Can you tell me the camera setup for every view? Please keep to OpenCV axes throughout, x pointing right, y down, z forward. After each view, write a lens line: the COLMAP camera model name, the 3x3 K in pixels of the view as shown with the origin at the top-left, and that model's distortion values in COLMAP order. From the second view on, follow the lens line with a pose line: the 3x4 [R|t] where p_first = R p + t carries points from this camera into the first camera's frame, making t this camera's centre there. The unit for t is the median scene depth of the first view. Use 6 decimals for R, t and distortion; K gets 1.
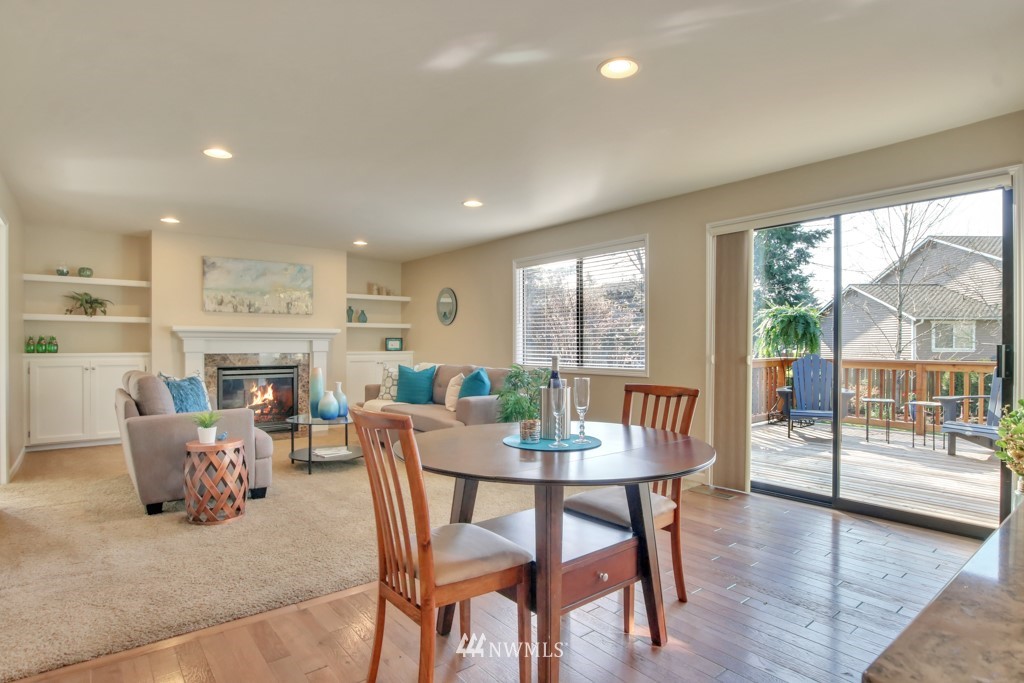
lens RADIAL K [[543.3, 0, 504.5], [0, 543.3, 345.9], [0, 0, 1]] dist [-0.021408, -0.000380]
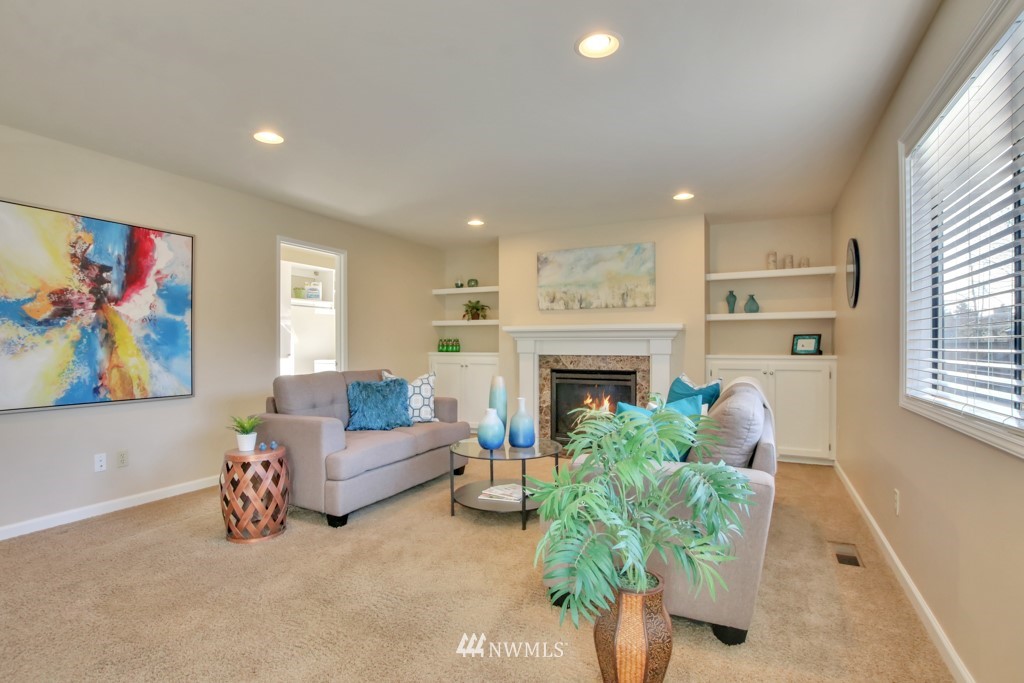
lens RADIAL K [[513.7, 0, 511.5], [0, 513.7, 345.3], [0, 0, 1]] dist [0.004576, 0.000176]
pose [[0.433113, -0.002409, -0.901337, 0.238514], [-0.002604, 0.999989, -0.003923, 0.001538], [0.901336, 0.004046, 0.433102, 0.554053]]
